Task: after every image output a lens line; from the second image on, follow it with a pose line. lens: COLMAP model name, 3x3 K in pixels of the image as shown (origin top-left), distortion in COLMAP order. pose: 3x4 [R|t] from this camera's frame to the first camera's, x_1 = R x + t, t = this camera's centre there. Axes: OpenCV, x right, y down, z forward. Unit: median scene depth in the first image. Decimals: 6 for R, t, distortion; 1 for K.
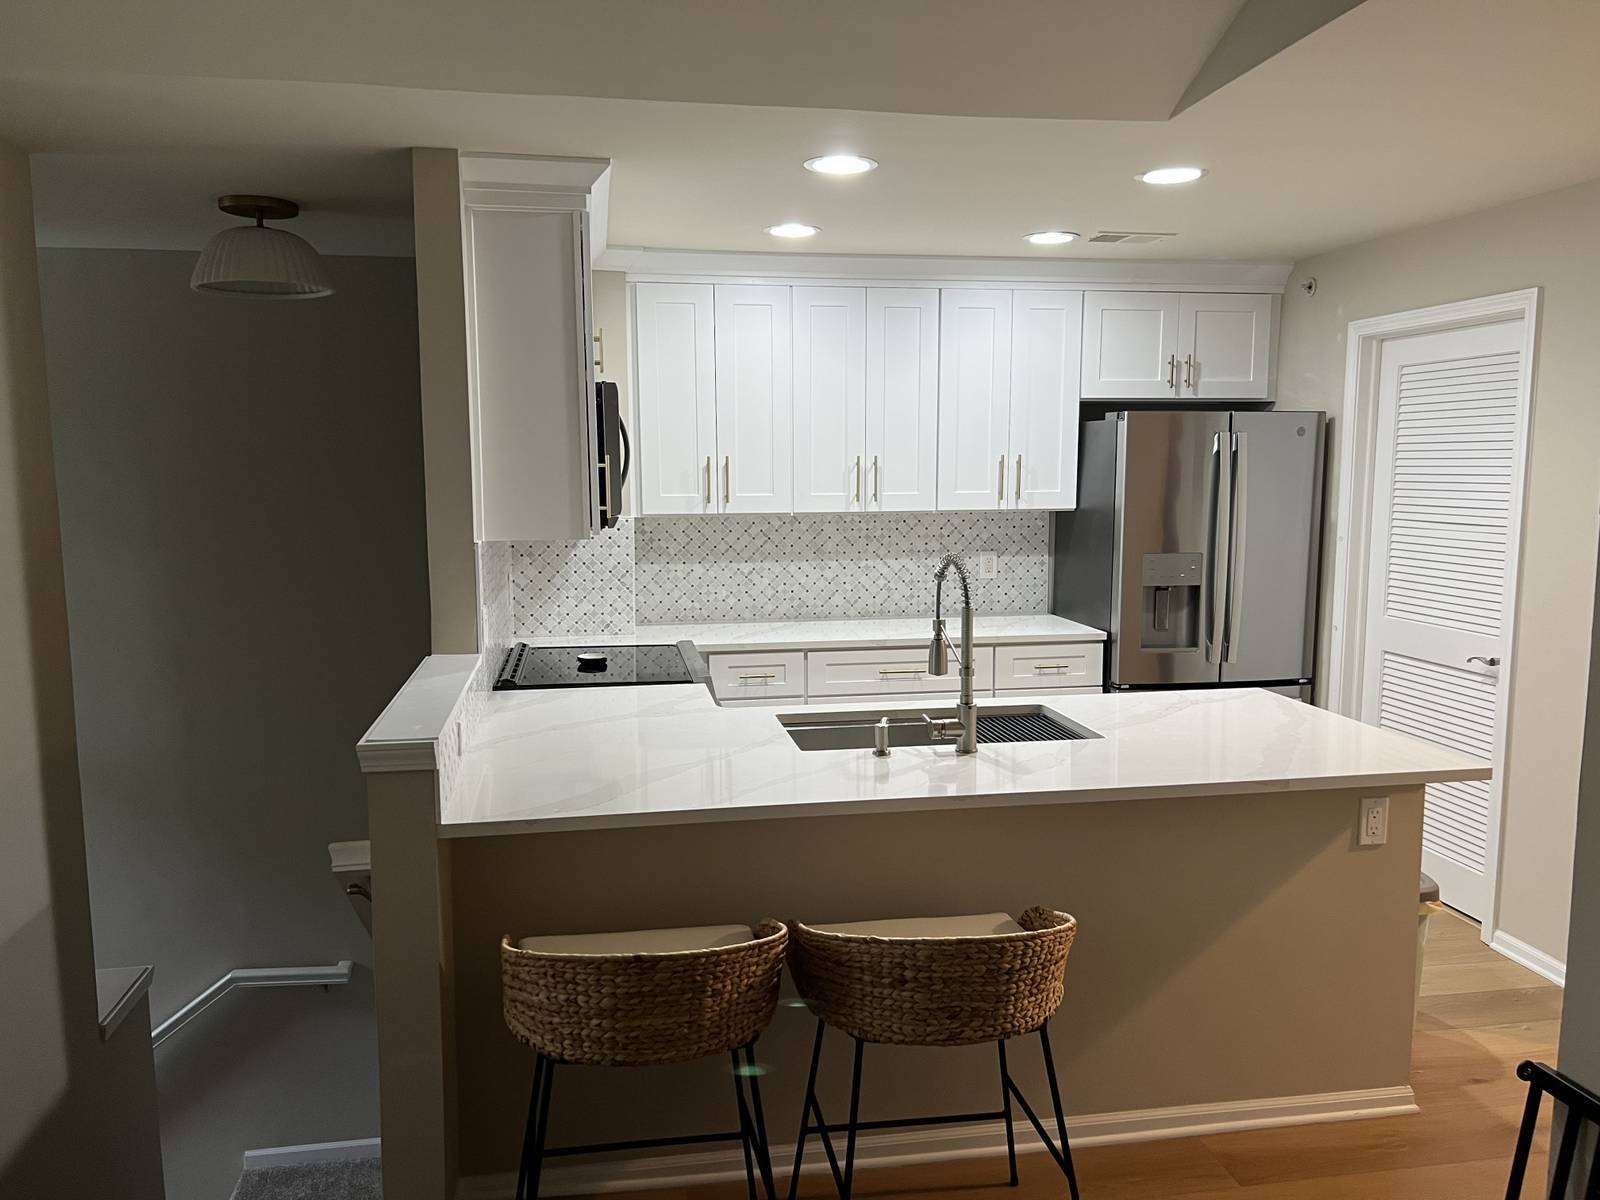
lens RADIAL K [[1215.8, 0, 810.9], [0, 1215.8, 598.7], [0, 0, 1]] dist [0.024381, -0.029293]
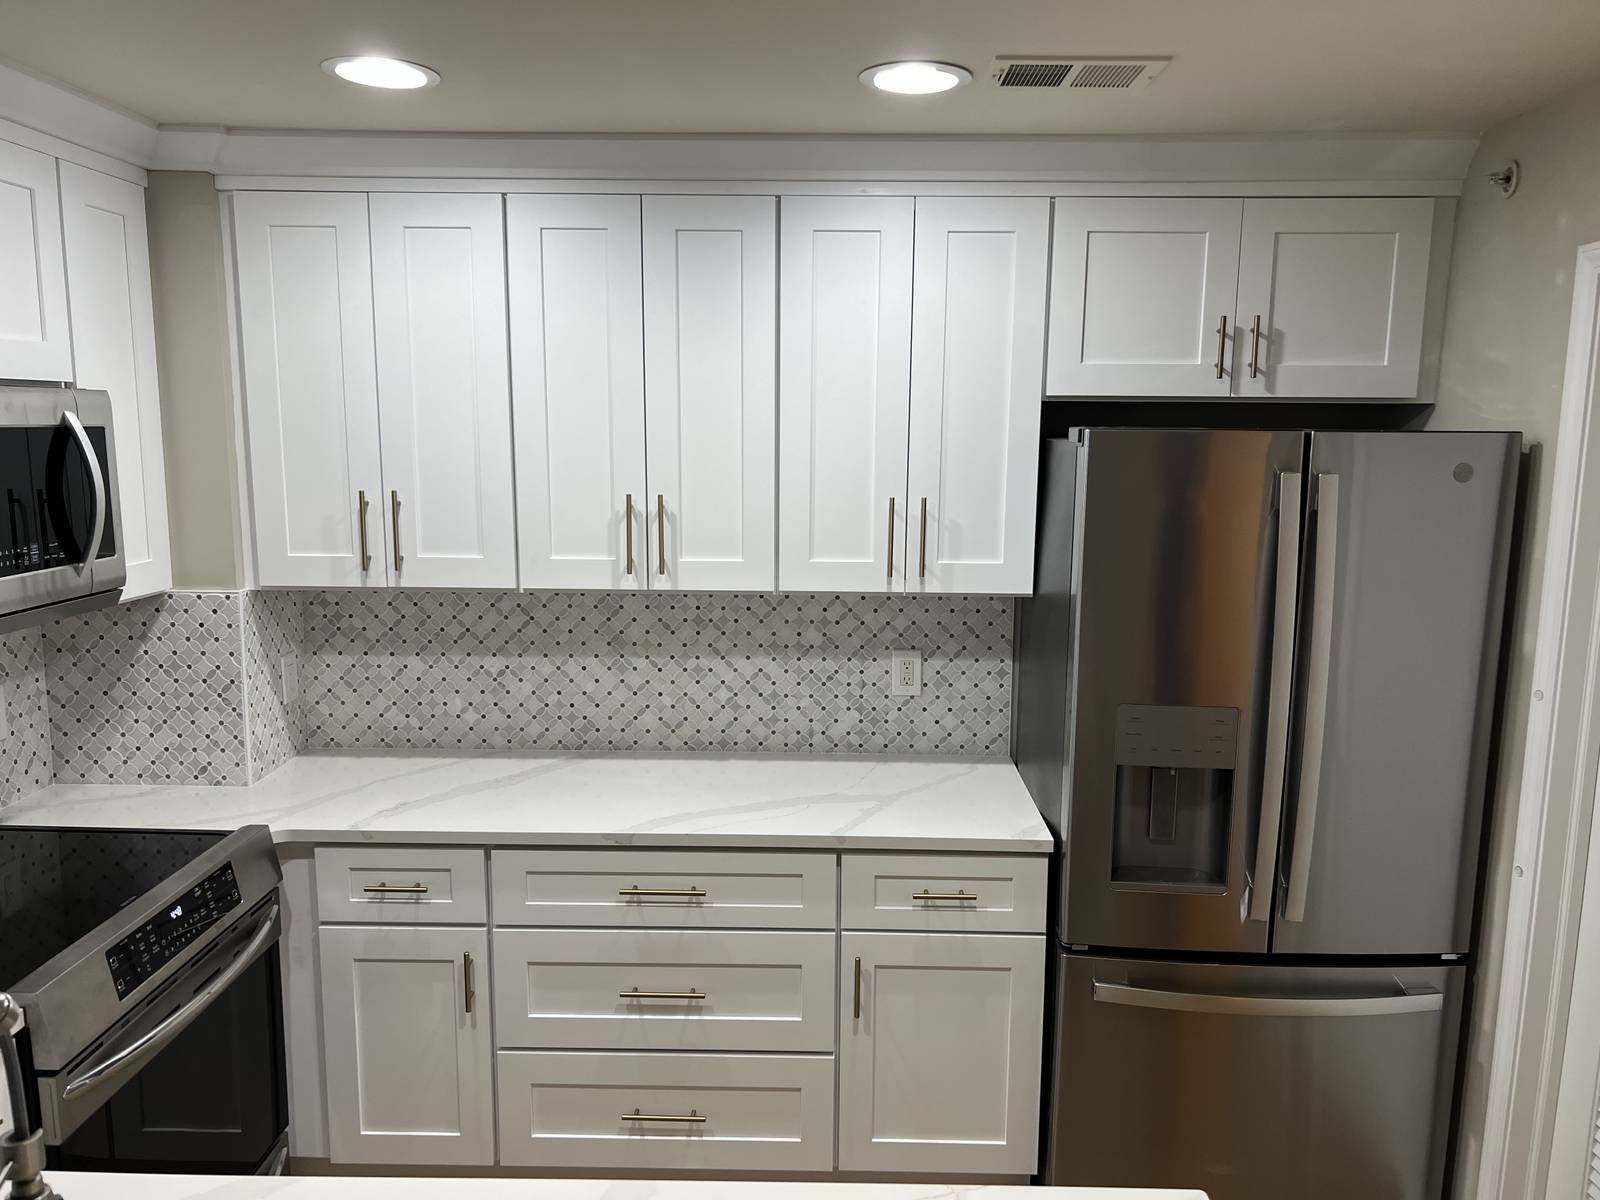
lens RADIAL K [[1215.8, 0, 820.7], [0, 1215.8, 597.4], [0, 0, 1]] dist [0.024381, -0.029293]
pose [[0.983047, 0.041025, -0.178705, 0.224076], [-0.035237, 0.998750, 0.035446, -0.089910], [0.179936, -0.028548, 0.983264, 0.442778]]
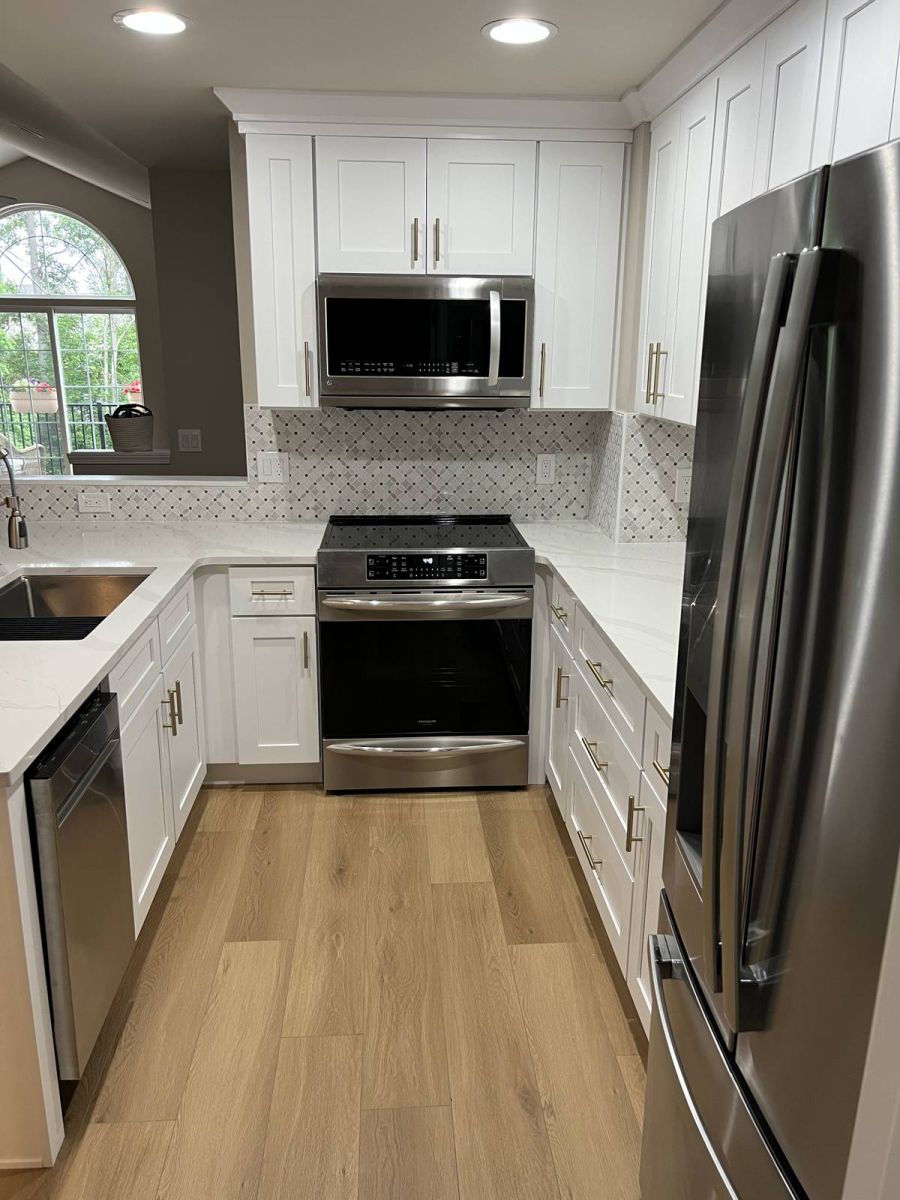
lens RADIAL K [[911.8, 0, 437.1], [0, 911.8, 606.7], [0, 0, 1]] dist [0.024381, -0.029293]
pose [[-0.121937, 0.270818, -0.954877, 0.525139], [-0.119177, 0.951100, 0.284965, -0.101544], [0.985357, 0.148547, -0.083699, 0.889876]]
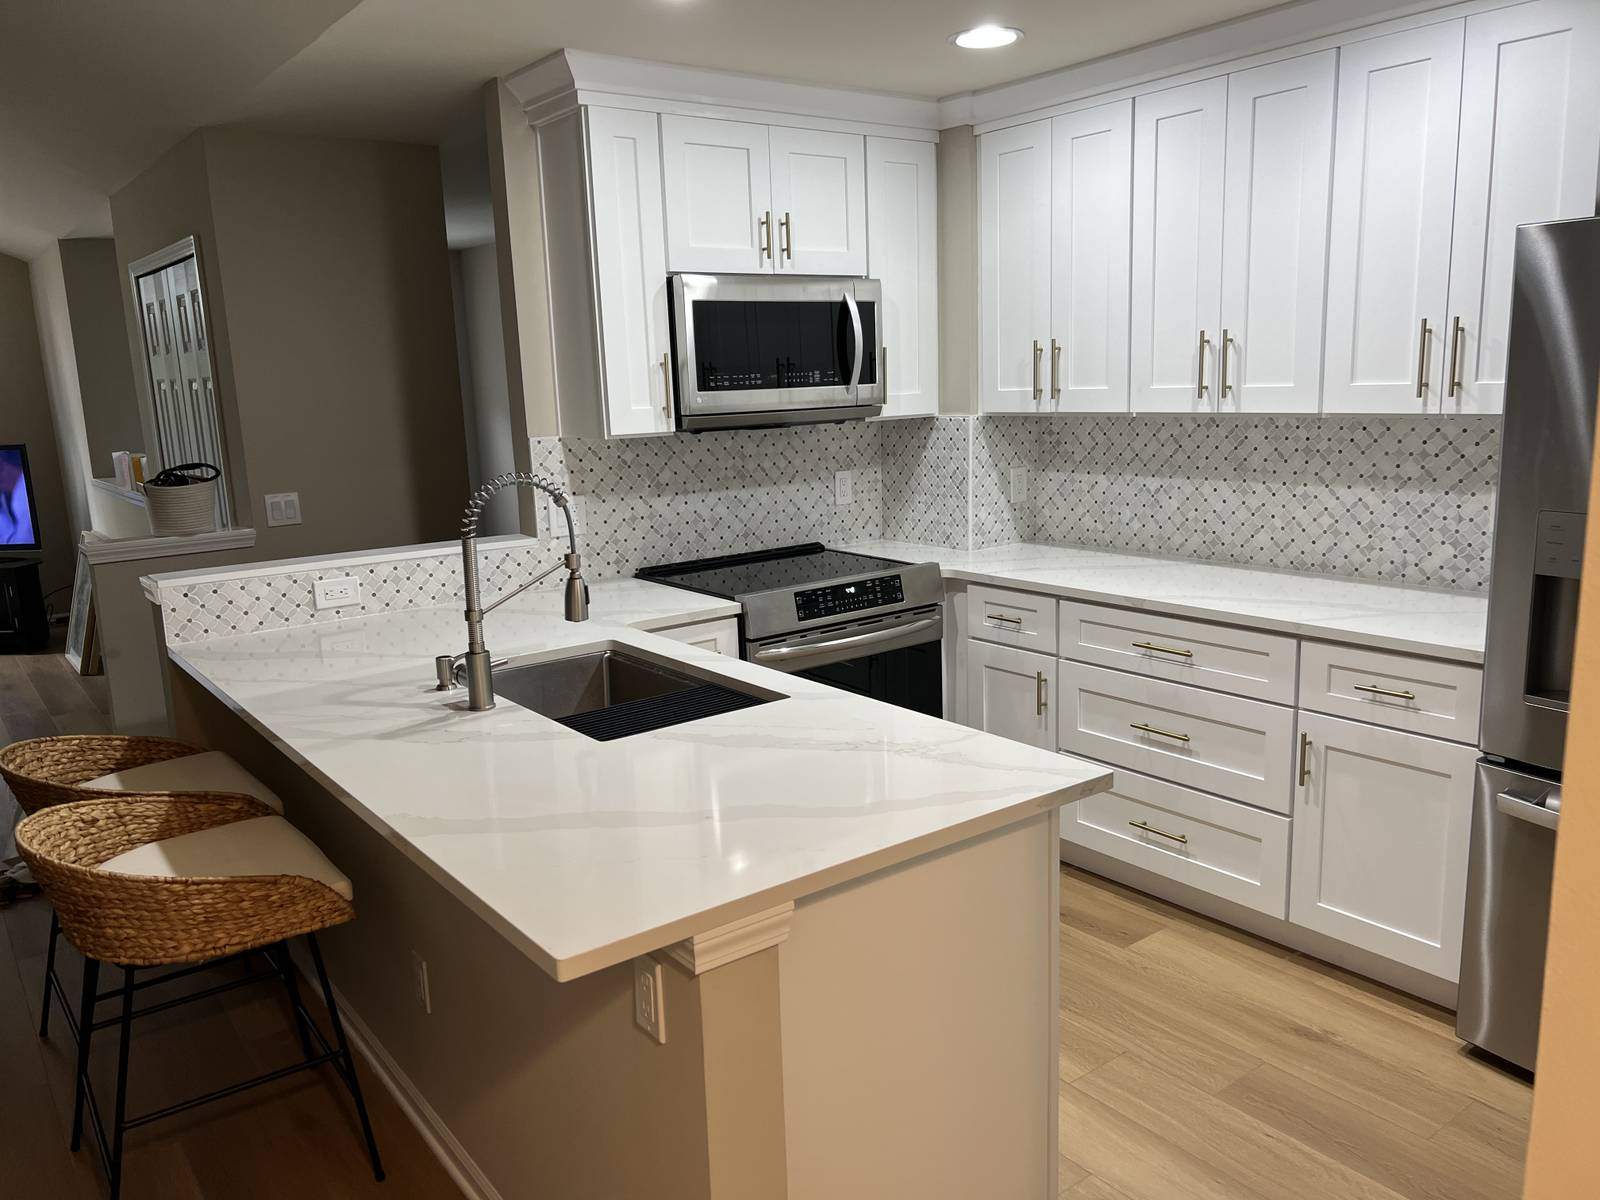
lens RADIAL K [[1215.8, 0, 793.7], [0, 1215.8, 617.4], [0, 0, 1]] dist [0.024381, -0.029293]
pose [[0.445889, 0.165289, -0.879695, 0.553025], [-0.065297, 0.986190, 0.152202, -0.046376], [0.892703, -0.010424, 0.450524, 0.468418]]
